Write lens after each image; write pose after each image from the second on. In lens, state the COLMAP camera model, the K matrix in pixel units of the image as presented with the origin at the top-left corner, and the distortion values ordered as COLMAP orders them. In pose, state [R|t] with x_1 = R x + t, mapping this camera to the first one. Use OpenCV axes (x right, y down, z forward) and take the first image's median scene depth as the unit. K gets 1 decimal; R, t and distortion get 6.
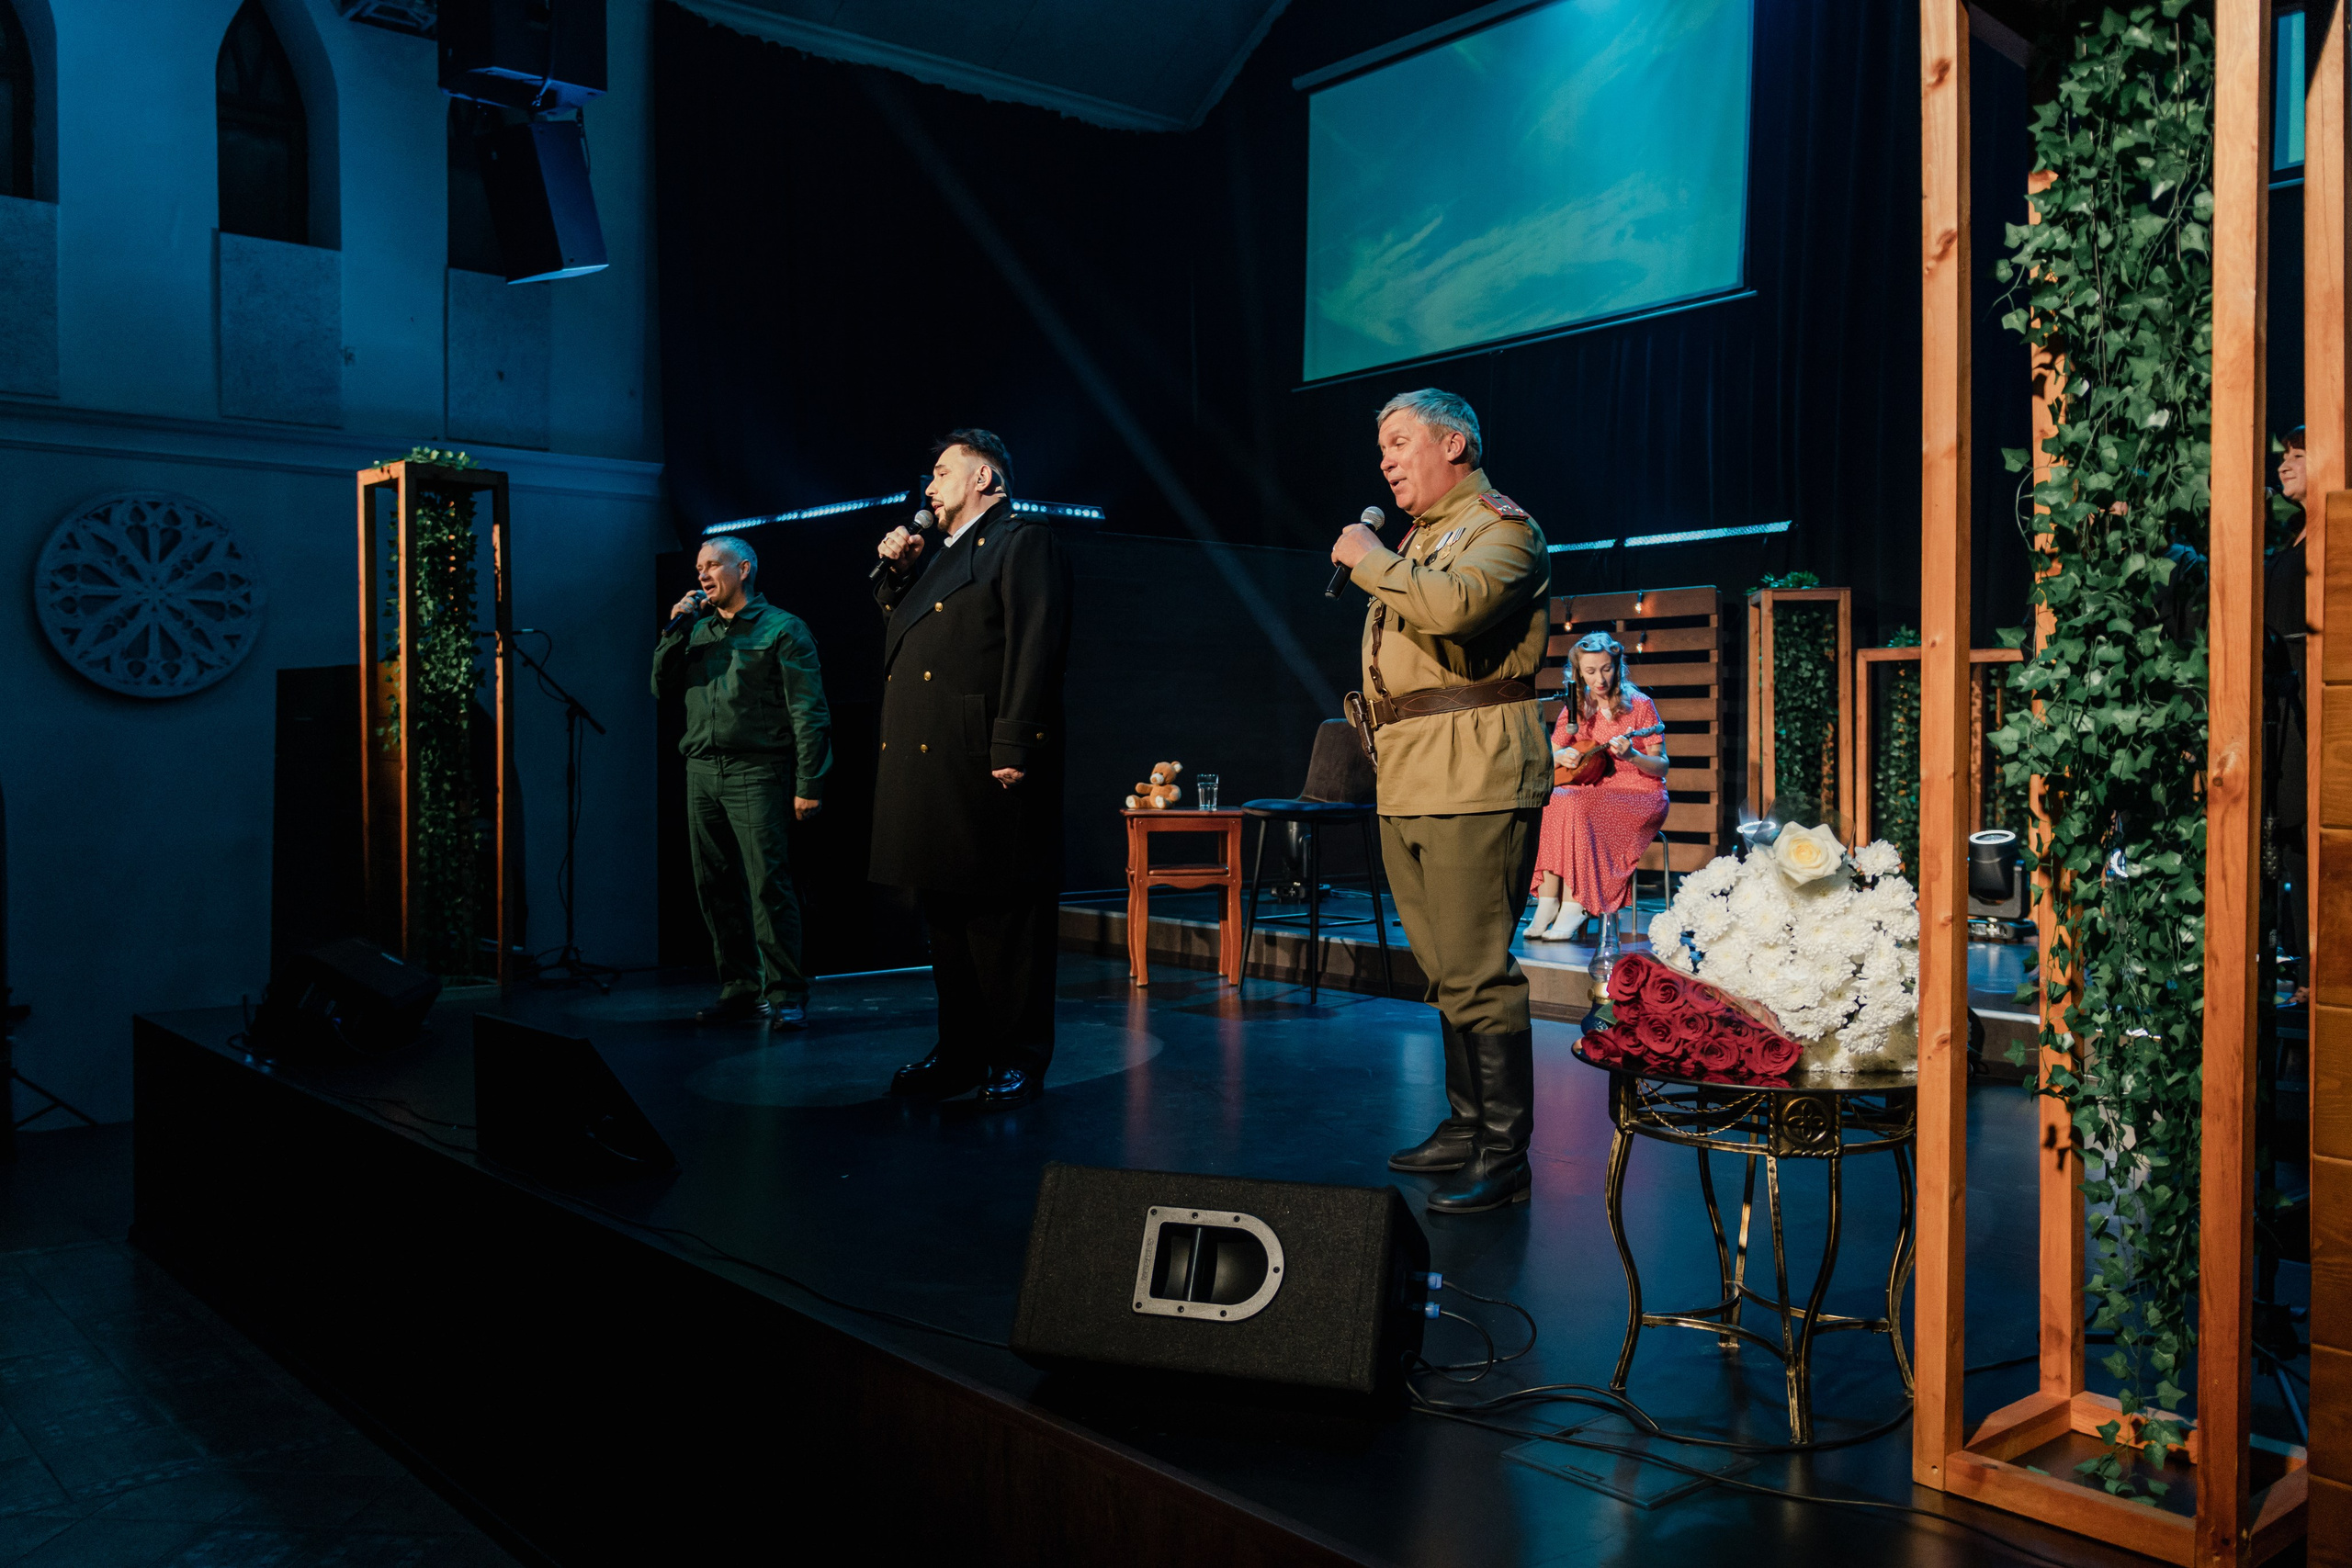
lens RADIAL K [[1937.5, 0, 1176.4], [0, 1937.5, 774.9], [0, 0, 1]] dist [-0.011542, -0.004695]
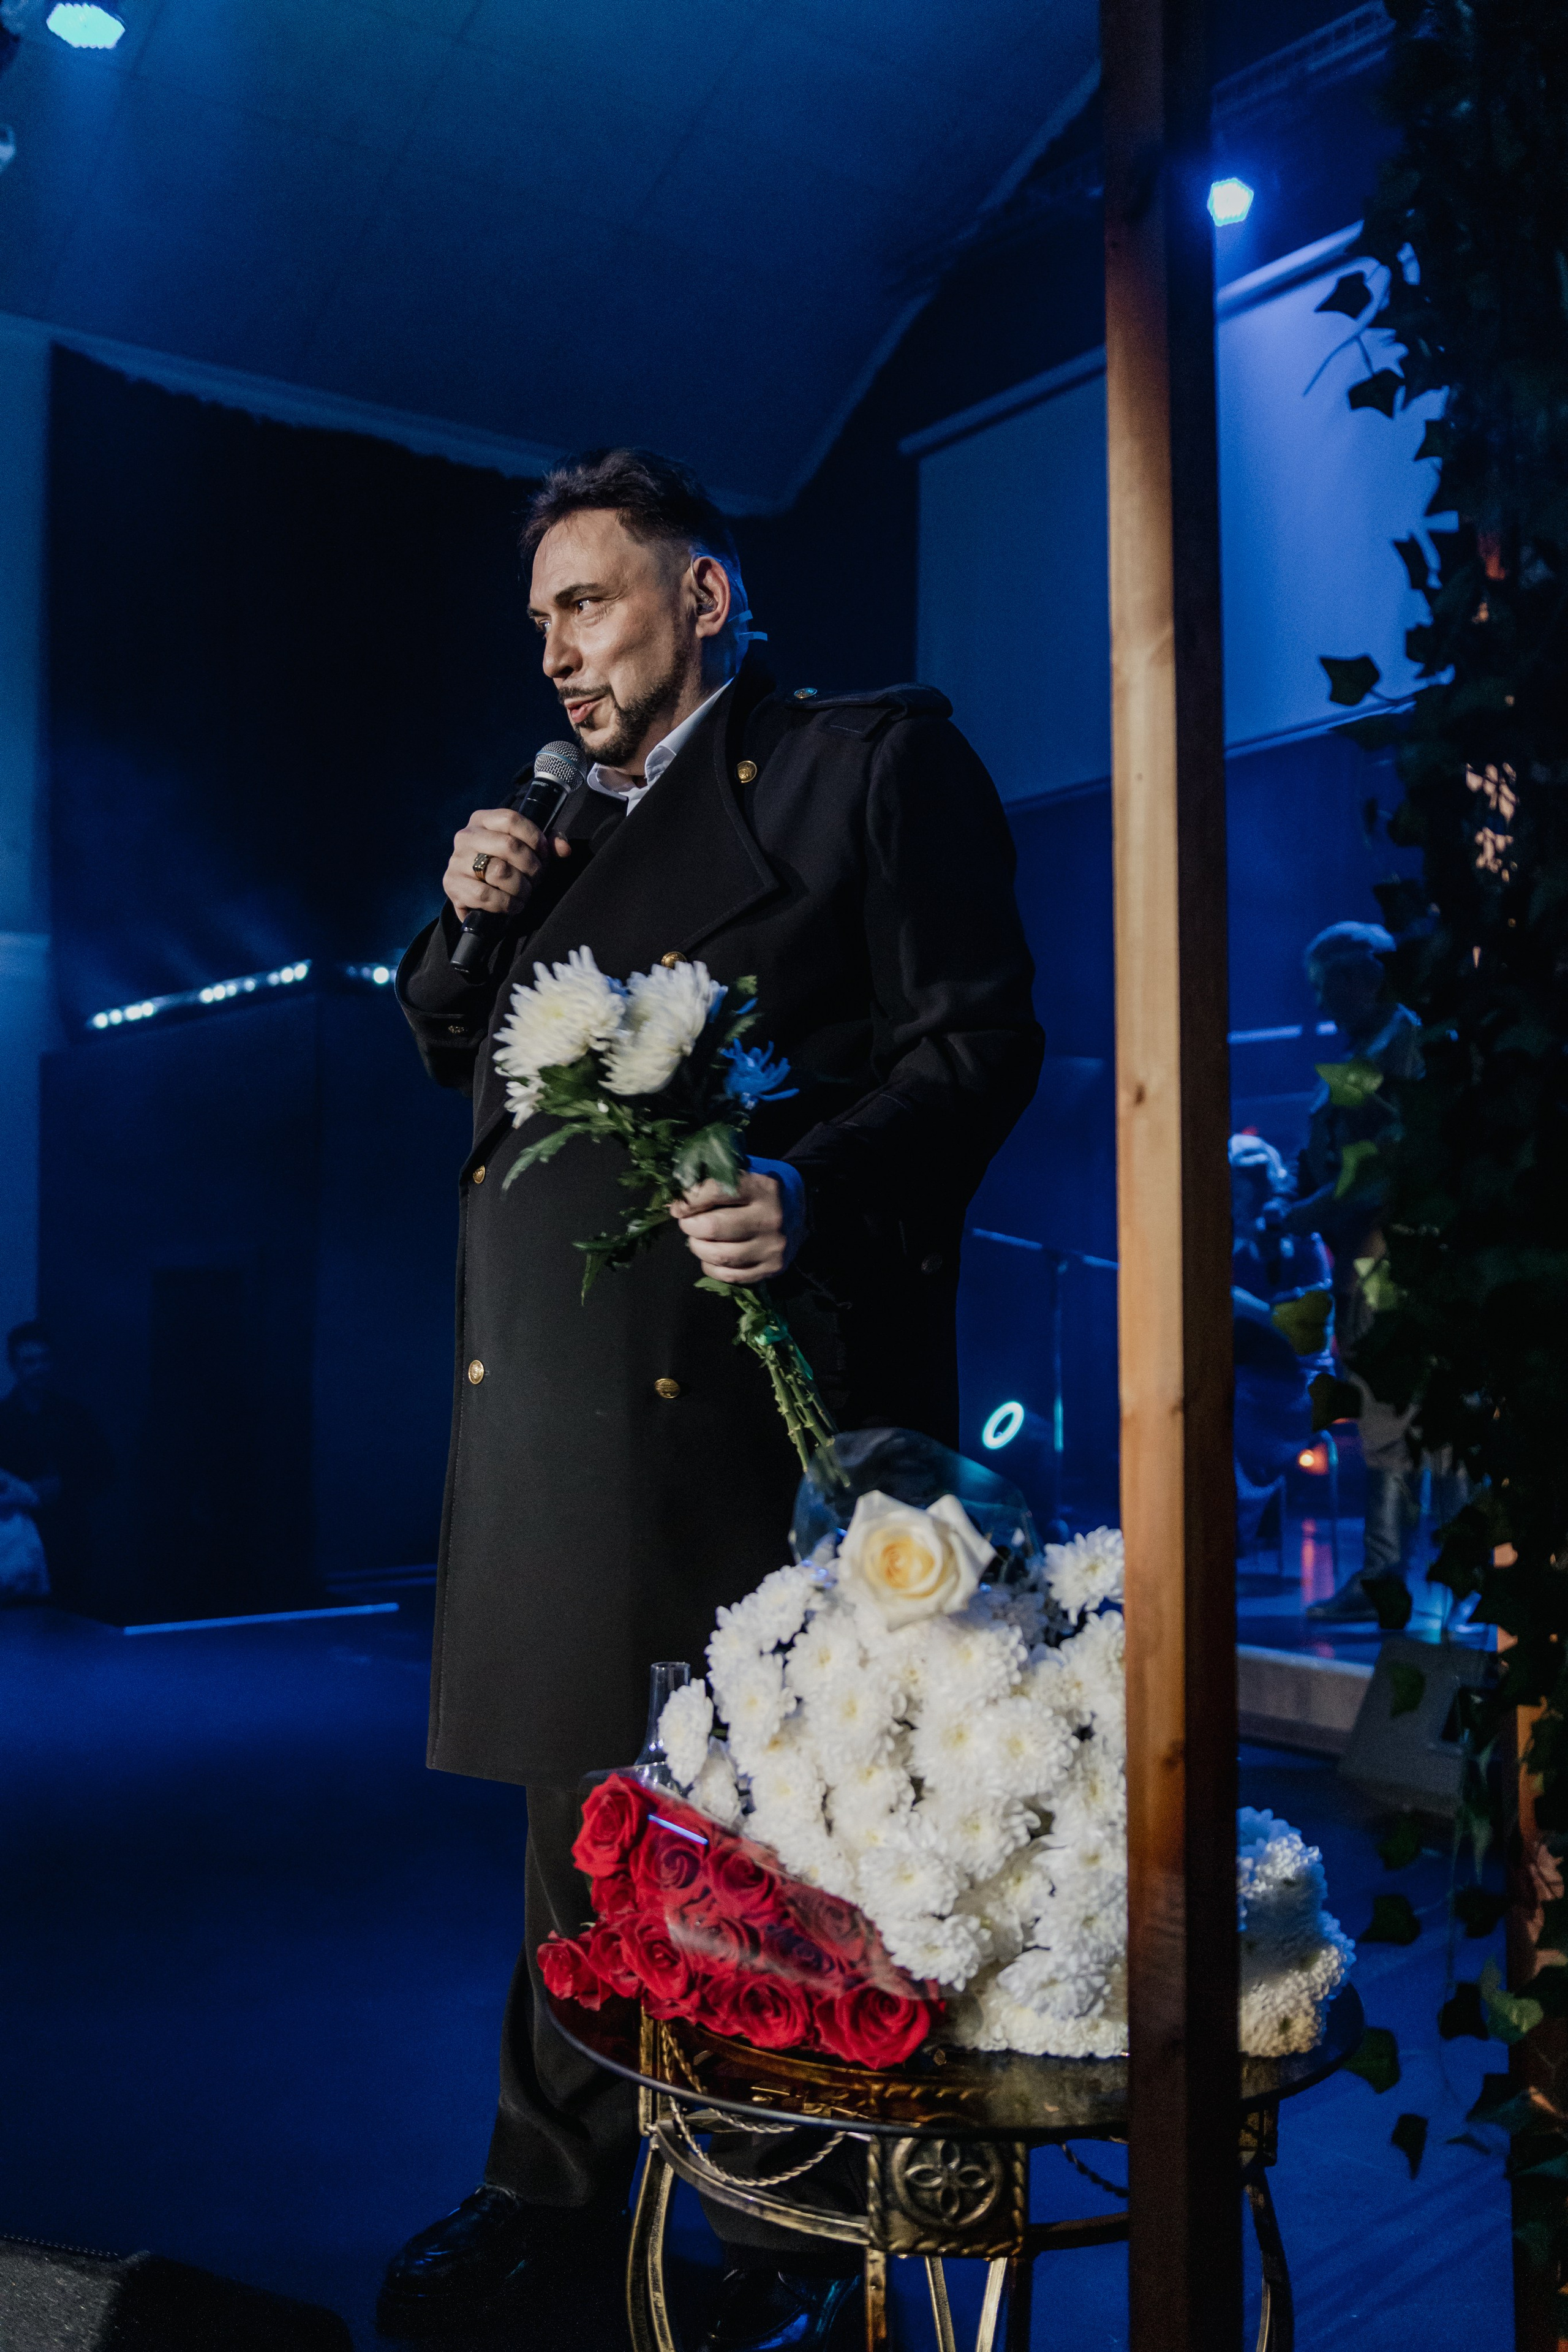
lens RADIAL K [[2428.7, 0, 784.4], [0, 2428.7, 1175.0], [0, 0, 1]] dist [0.010026, 0.000000]
pose [[0.999680, -0.020543, -0.014793, 0.080033], [0.019583, 0.997861, -0.062376, -0.003857], [0.016043, 0.062066, 0.997943, 0.114285]]
